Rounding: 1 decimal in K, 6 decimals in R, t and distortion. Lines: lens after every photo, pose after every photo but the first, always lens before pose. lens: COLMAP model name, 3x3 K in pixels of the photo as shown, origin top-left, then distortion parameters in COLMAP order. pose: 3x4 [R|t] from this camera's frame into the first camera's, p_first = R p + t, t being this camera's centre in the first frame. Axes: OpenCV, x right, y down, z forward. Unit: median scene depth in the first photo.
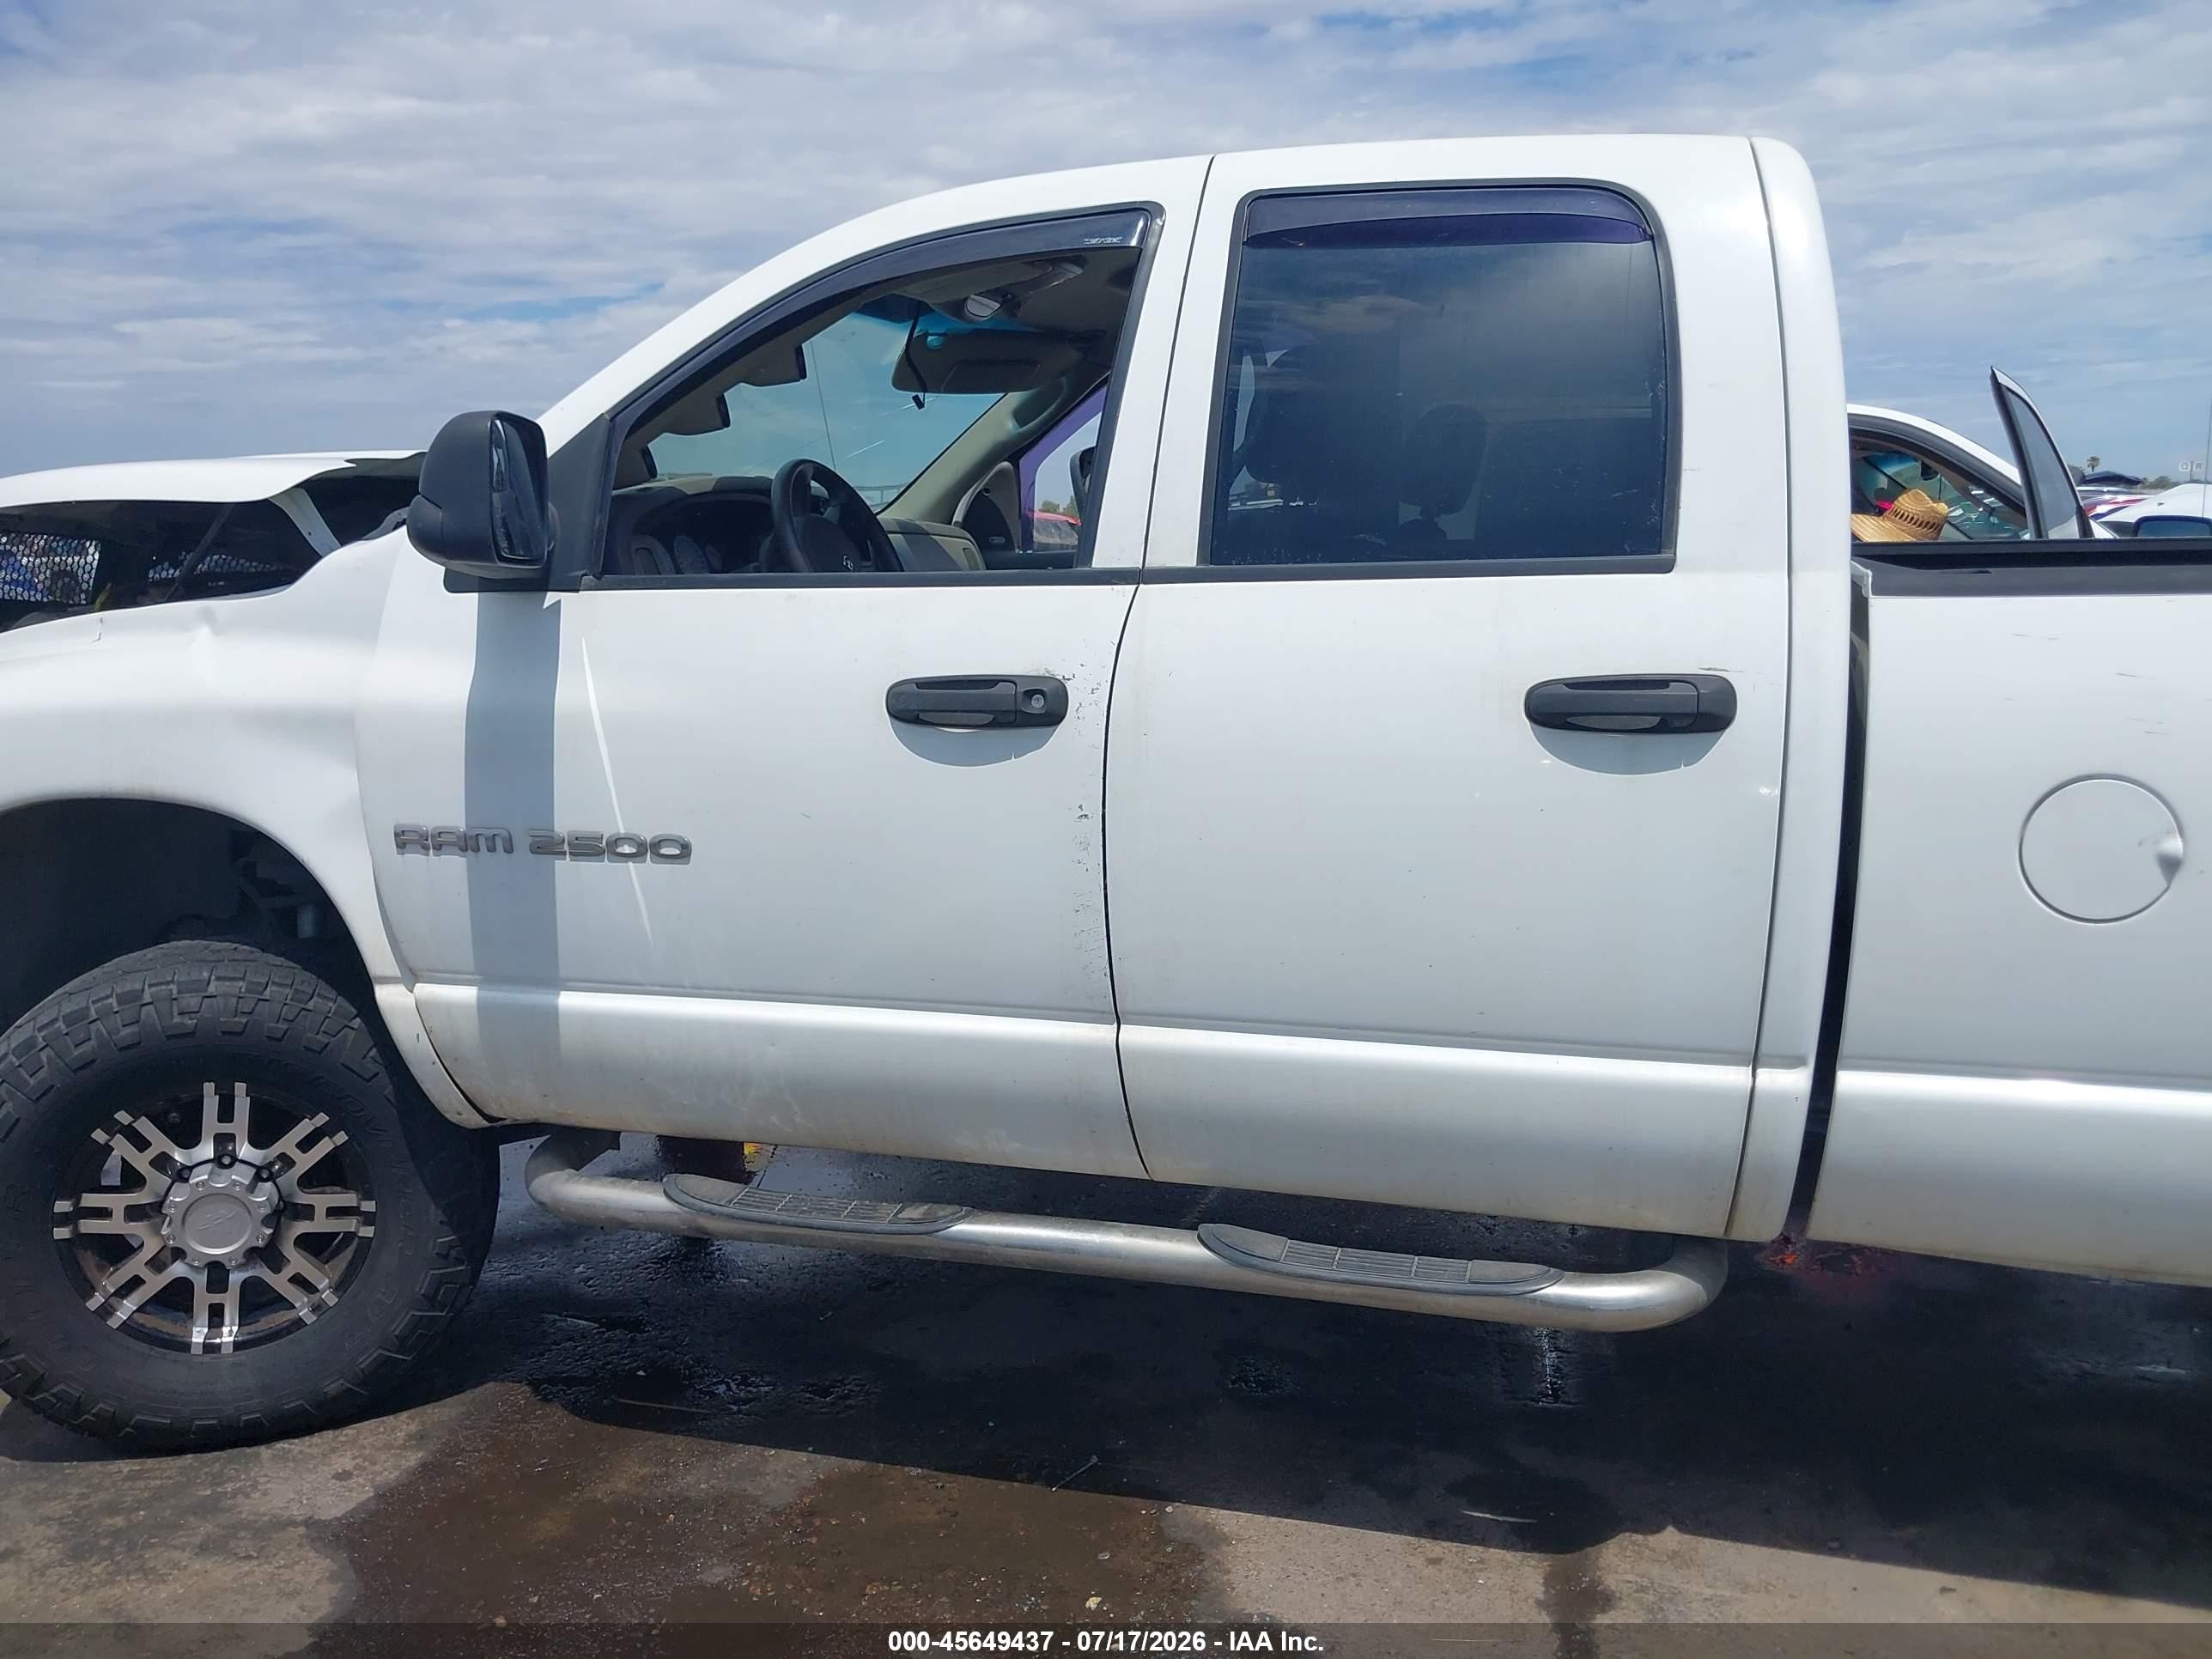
lens RADIAL K [[1748.2, 0, 1104.9], [0, 1748.2, 848.2], [0, 0, 1]] dist [-0.008466, 0.004680]
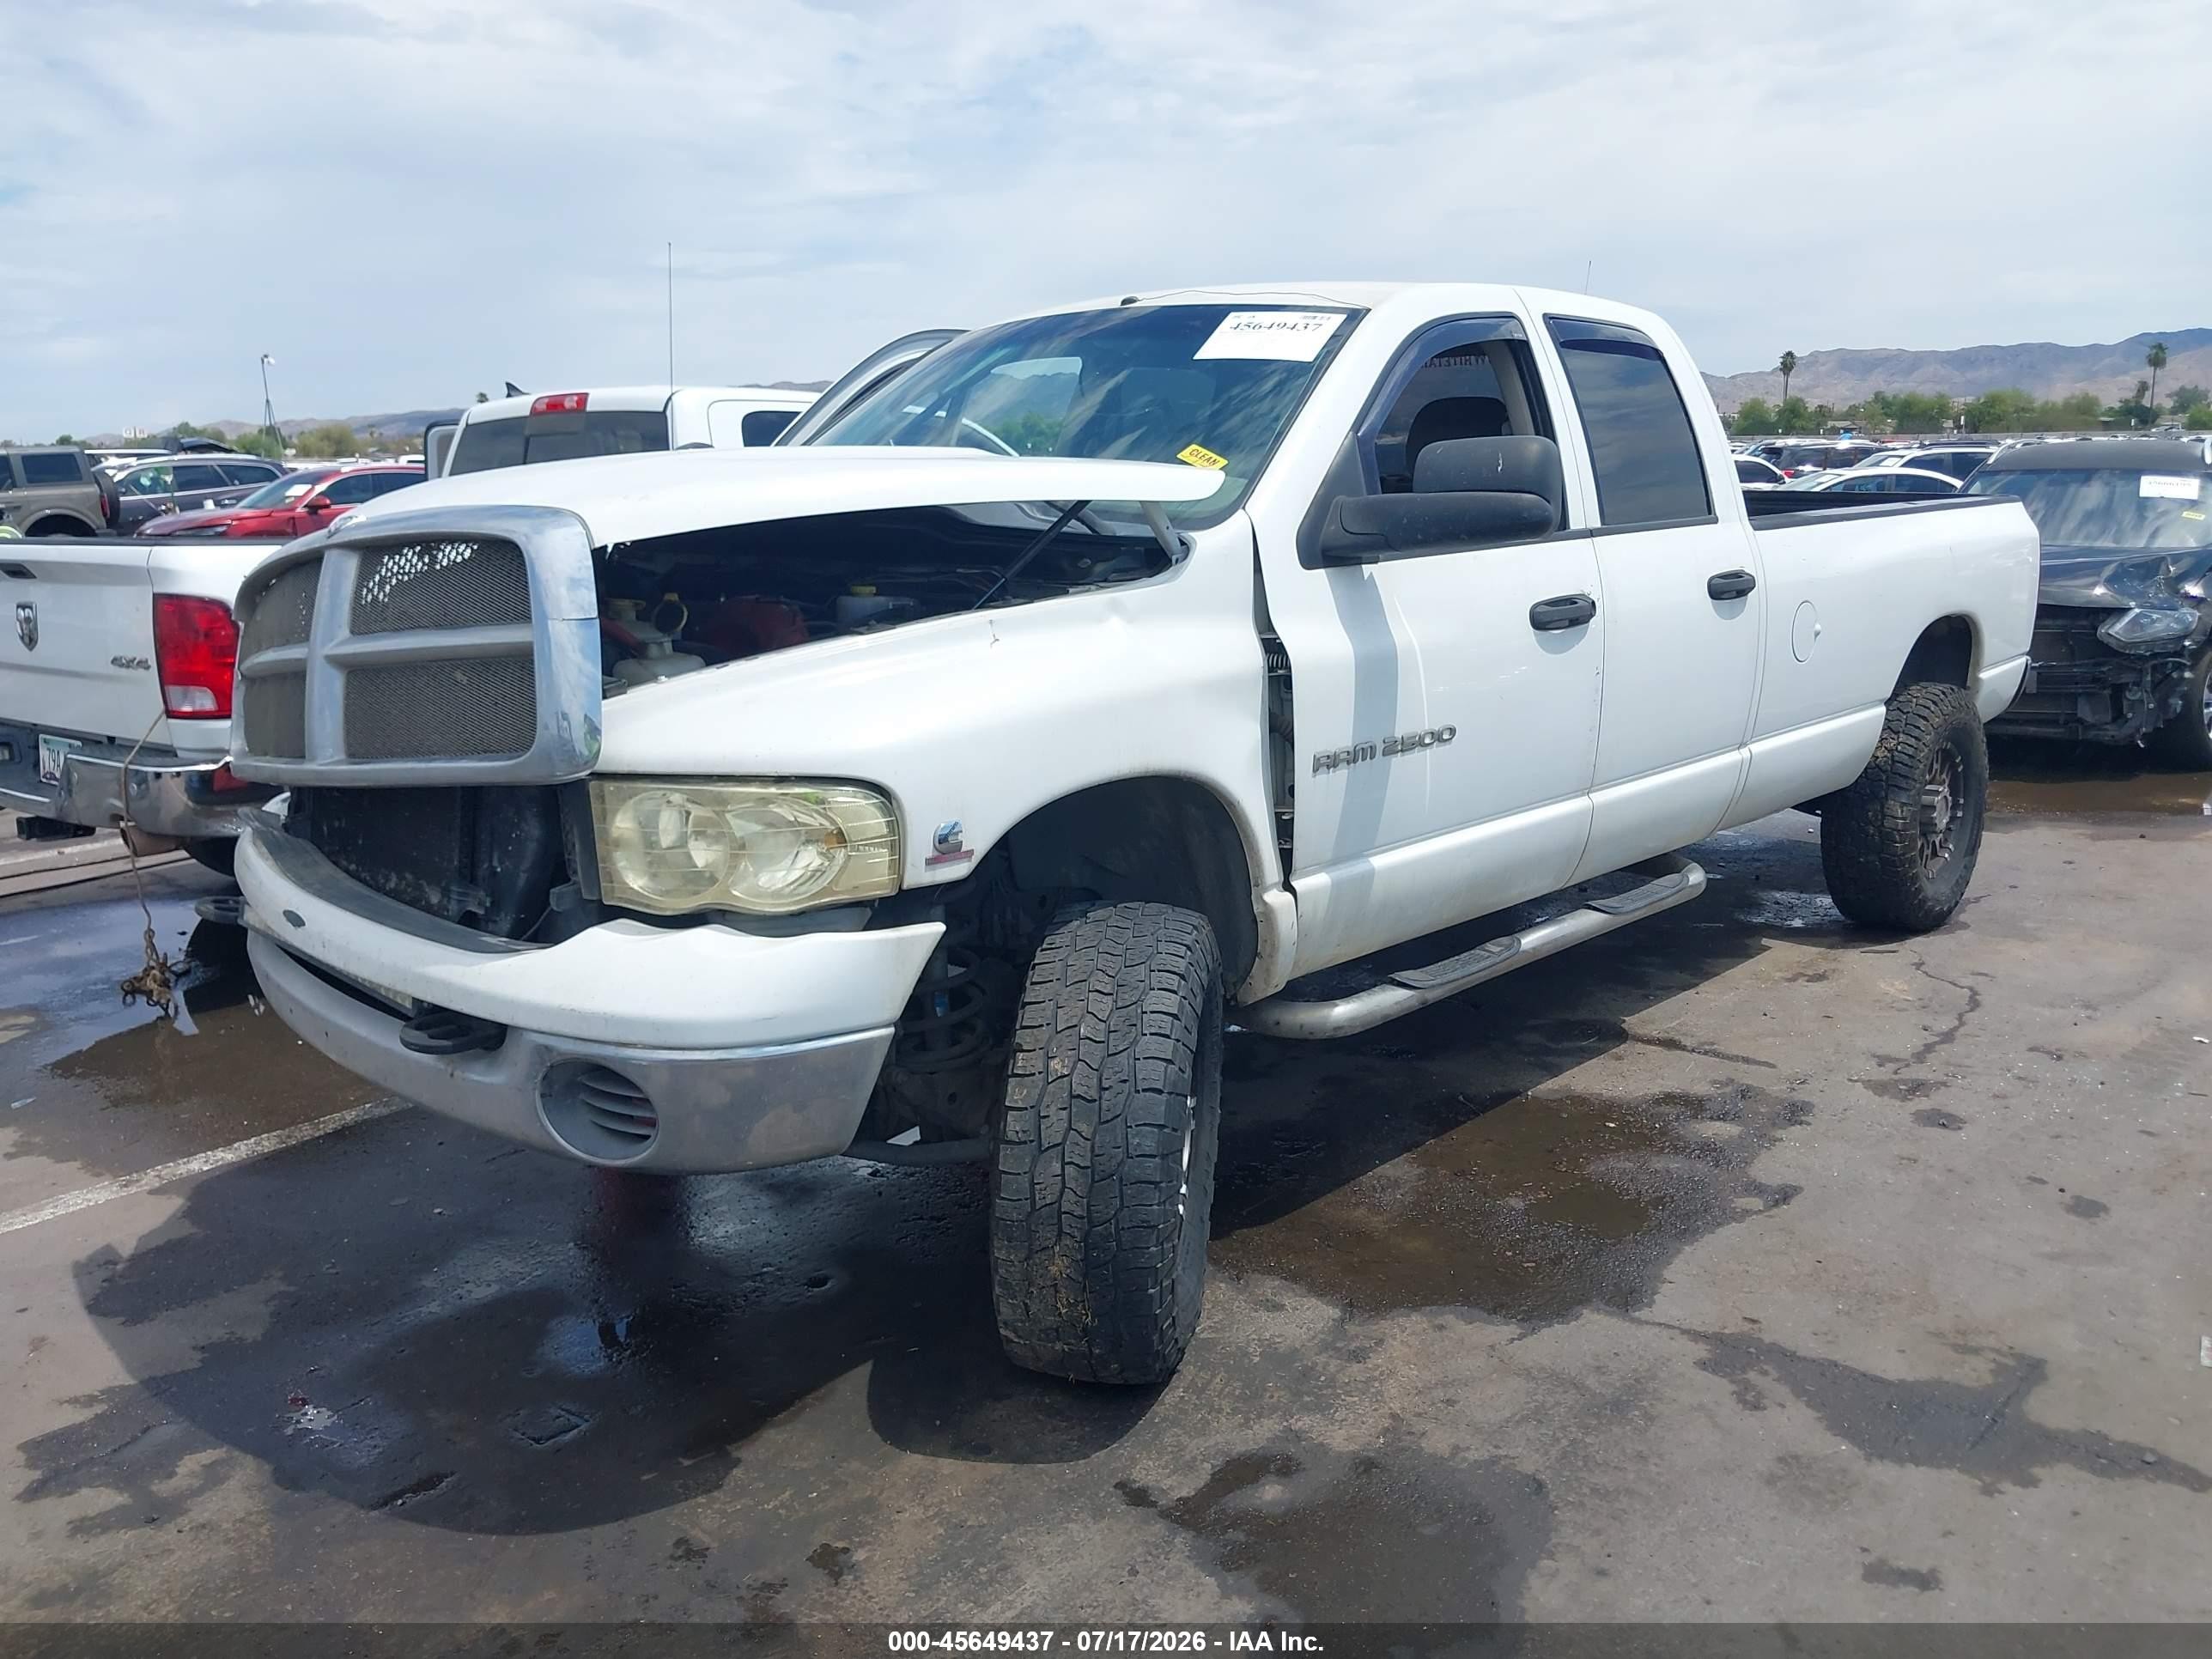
lens RADIAL K [[1720.6, 0, 1141.6], [0, 1720.6, 834.8], [0, 0, 1]] dist [0.098203, -0.185332]
pose [[0.462861, -0.178241, 0.868326, -1.589663], [0.174627, 0.978714, 0.107816, -0.114362], [-0.869060, 0.101730, 0.484134, 0.509848]]
